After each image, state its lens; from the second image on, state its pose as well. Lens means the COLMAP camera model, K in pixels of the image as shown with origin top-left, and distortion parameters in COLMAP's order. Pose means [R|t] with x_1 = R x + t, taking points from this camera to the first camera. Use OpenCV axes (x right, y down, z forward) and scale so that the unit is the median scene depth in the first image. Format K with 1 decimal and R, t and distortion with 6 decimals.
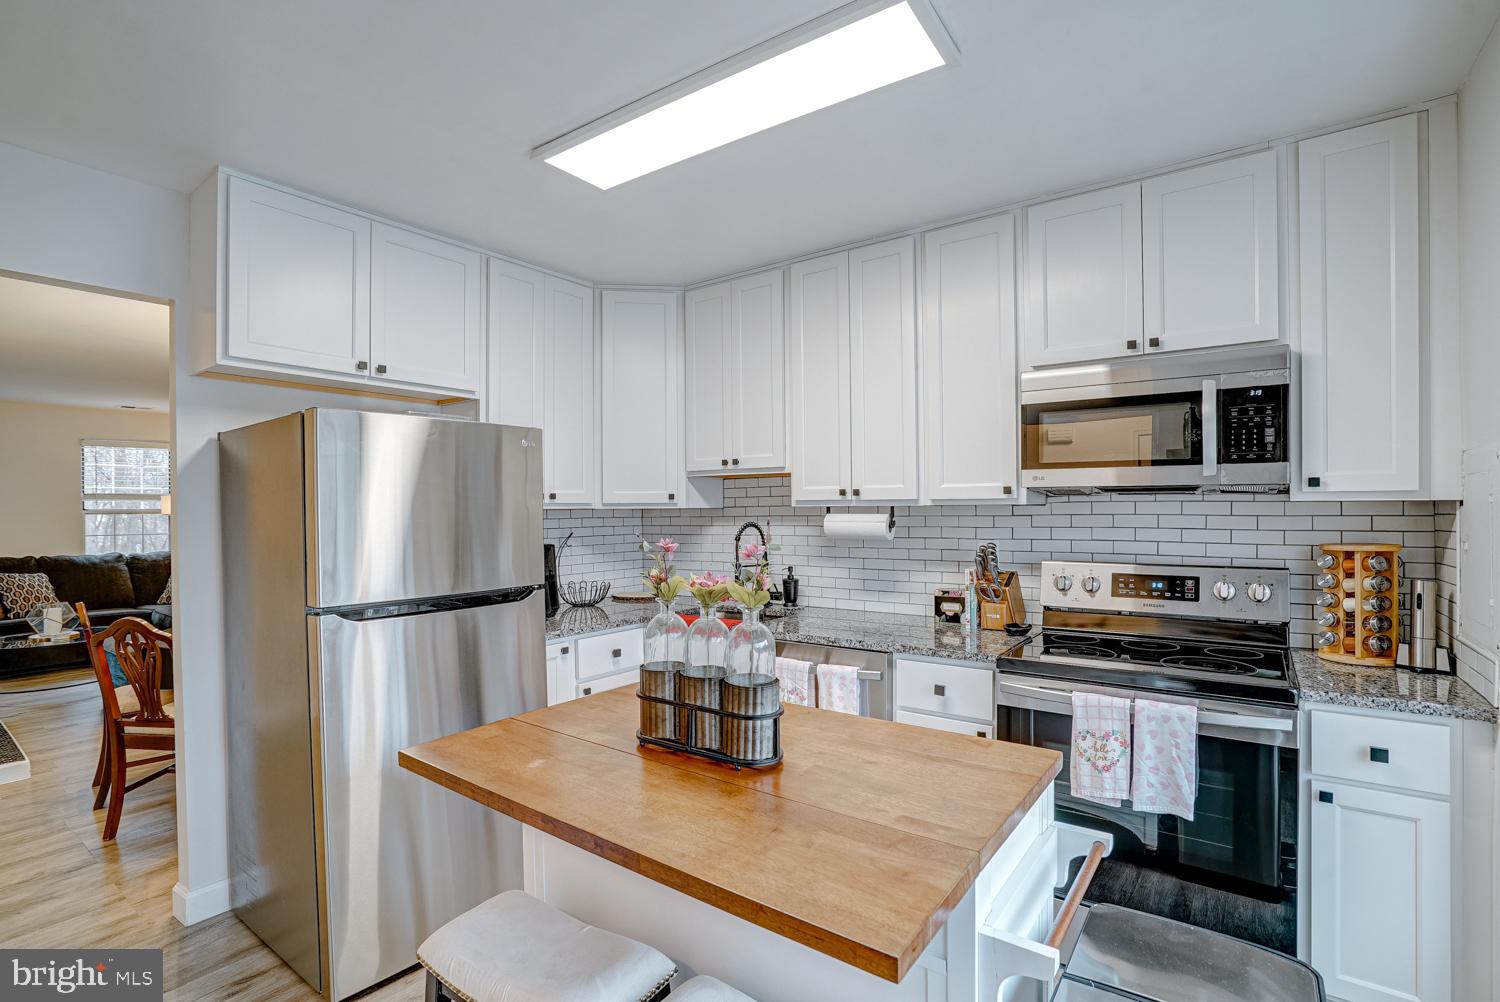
lens RADIAL K [[700.8, 0, 749.7], [0, 700.8, 519.1], [0, 0, 1]] dist [-0.034656, 0.000315]
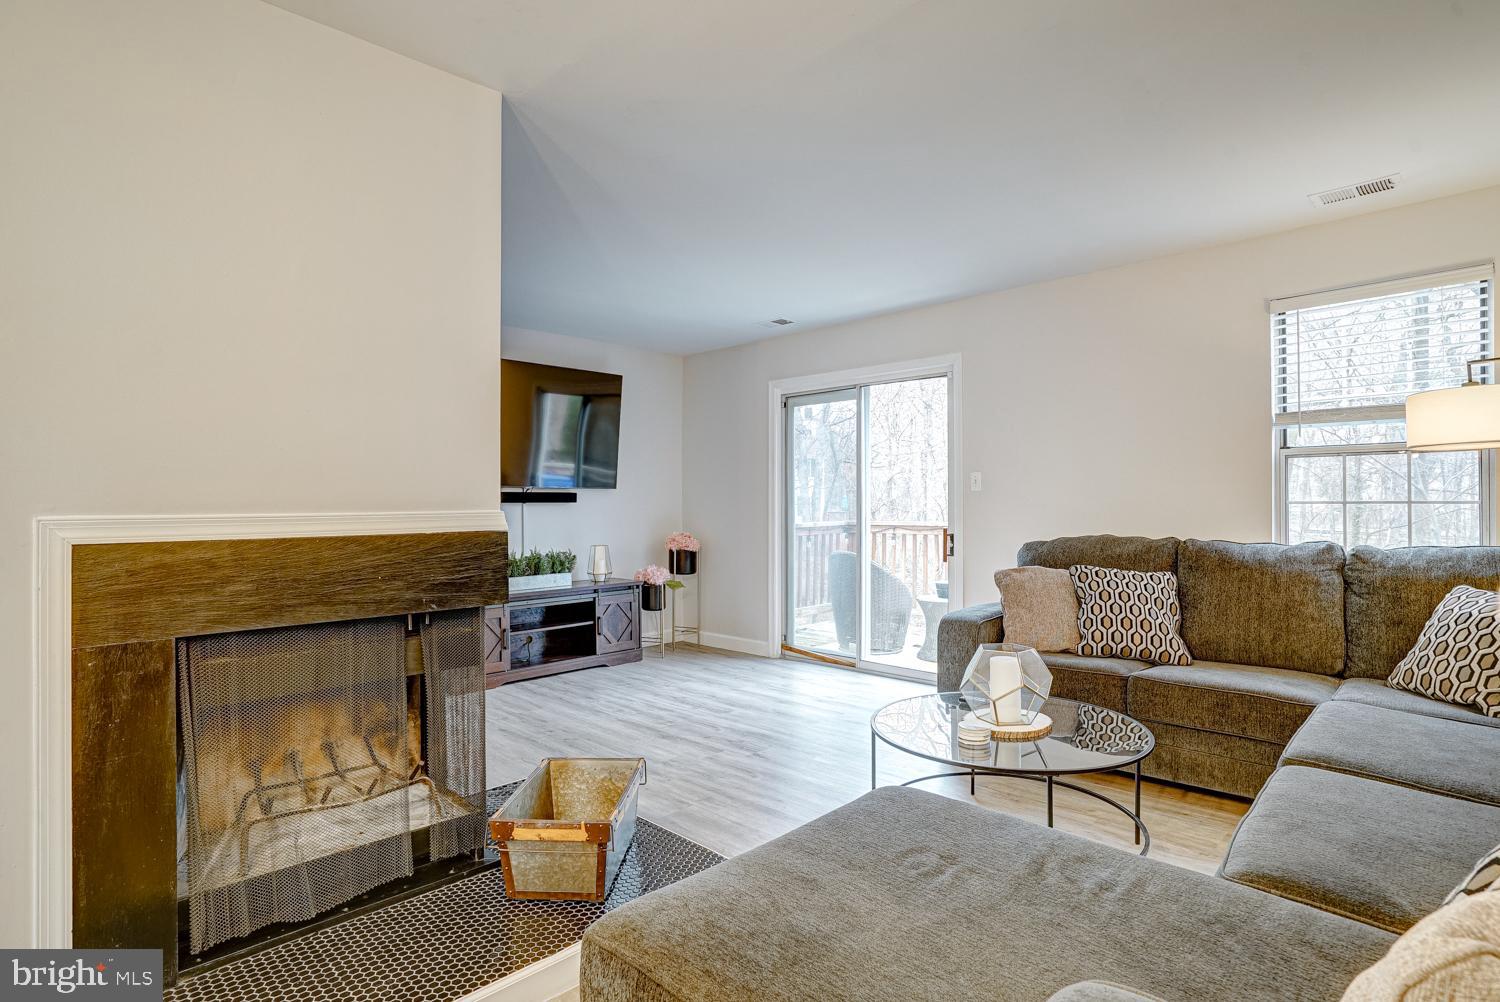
lens RADIAL K [[782.1, 0, 750.0], [0, 782.1, 501.0], [0, 0, 1]] dist [-0.001053, -0.000173]
pose [[-0.139113, -0.003221, -0.990271, -0.389653], [-0.004699, 0.999986, -0.002593, 0.026496], [0.990265, 0.004293, -0.139126, 0.701598]]
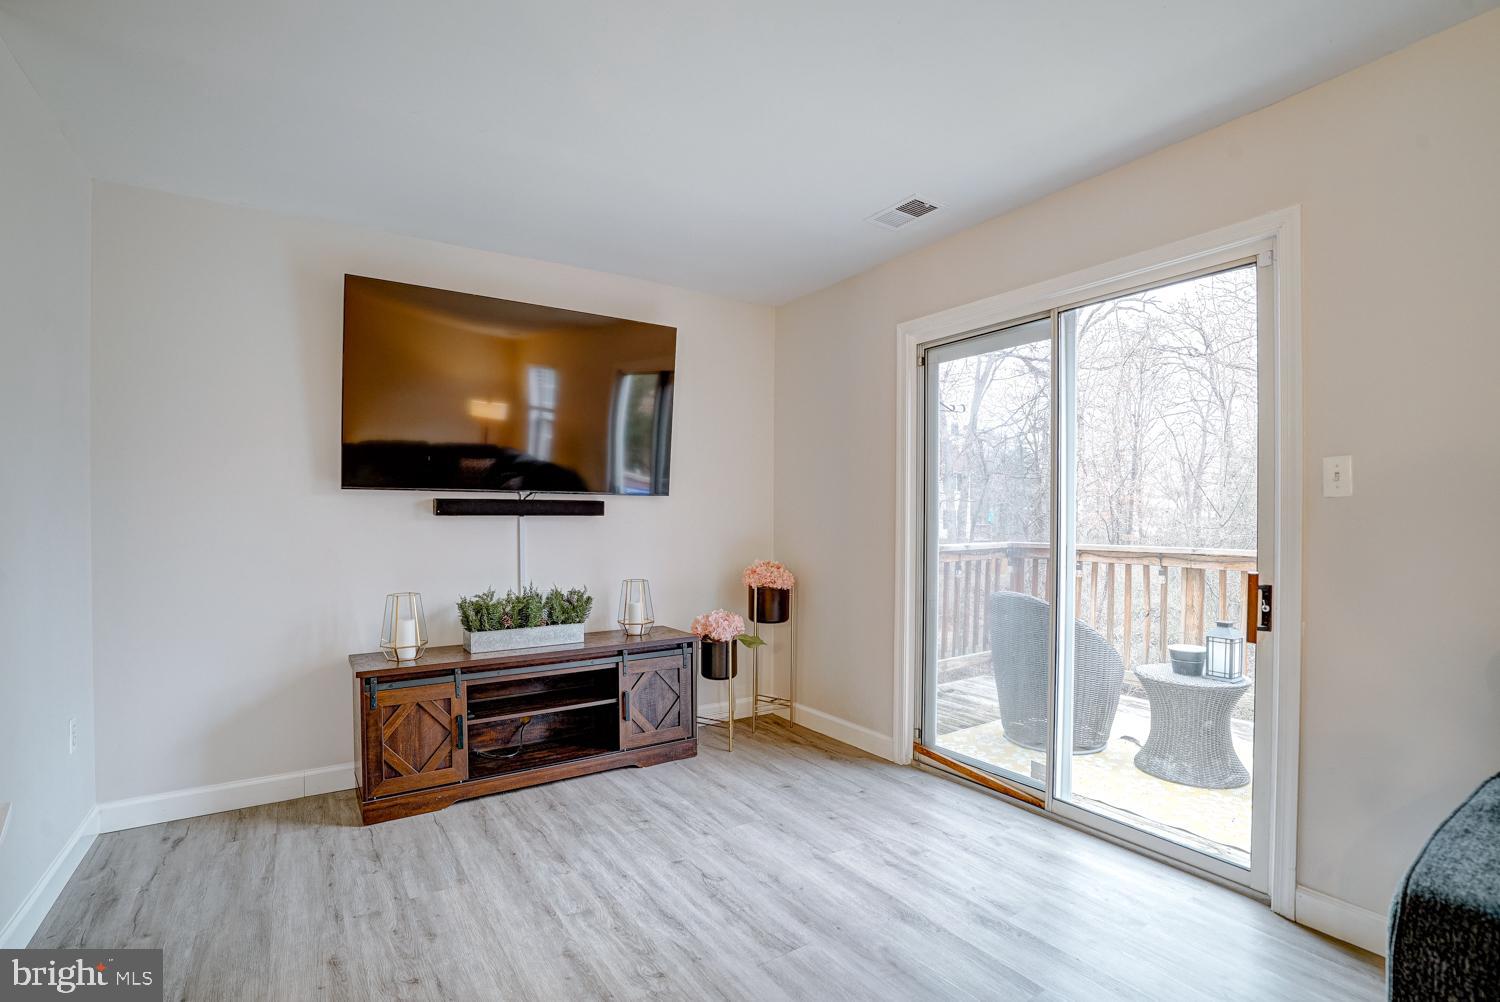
lens RADIAL K [[700.8, 0, 749.7], [0, 700.8, 519.1], [0, 0, 1]] dist [-0.034656, 0.000315]
pose [[-0.341355, 0.001285, -0.939934, -0.763681], [-0.011861, 0.999914, 0.005674, 0.025216], [0.939860, 0.013085, -0.341310, 0.671861]]
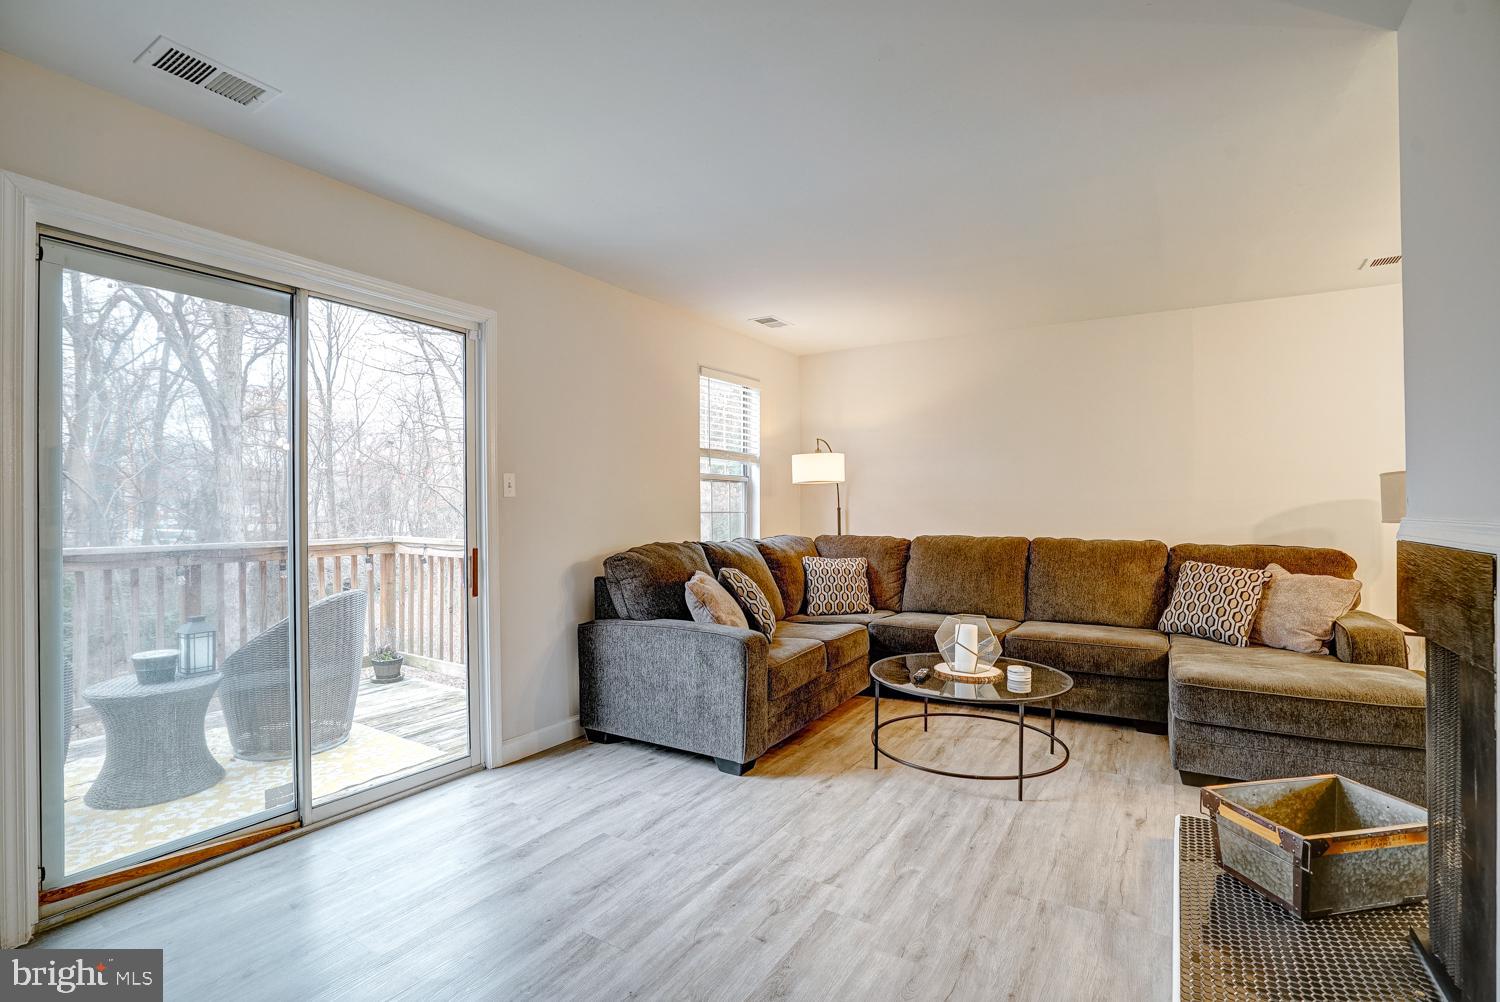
lens RADIAL K [[700.8, 0, 749.7], [0, 700.8, 519.1], [0, 0, 1]] dist [-0.034656, 0.000315]
pose [[0.996349, -0.005182, 0.085211, -0.990971], [0.004594, 0.999964, 0.007100, 0.026219], [-0.085245, -0.006683, 0.996338, 0.307650]]
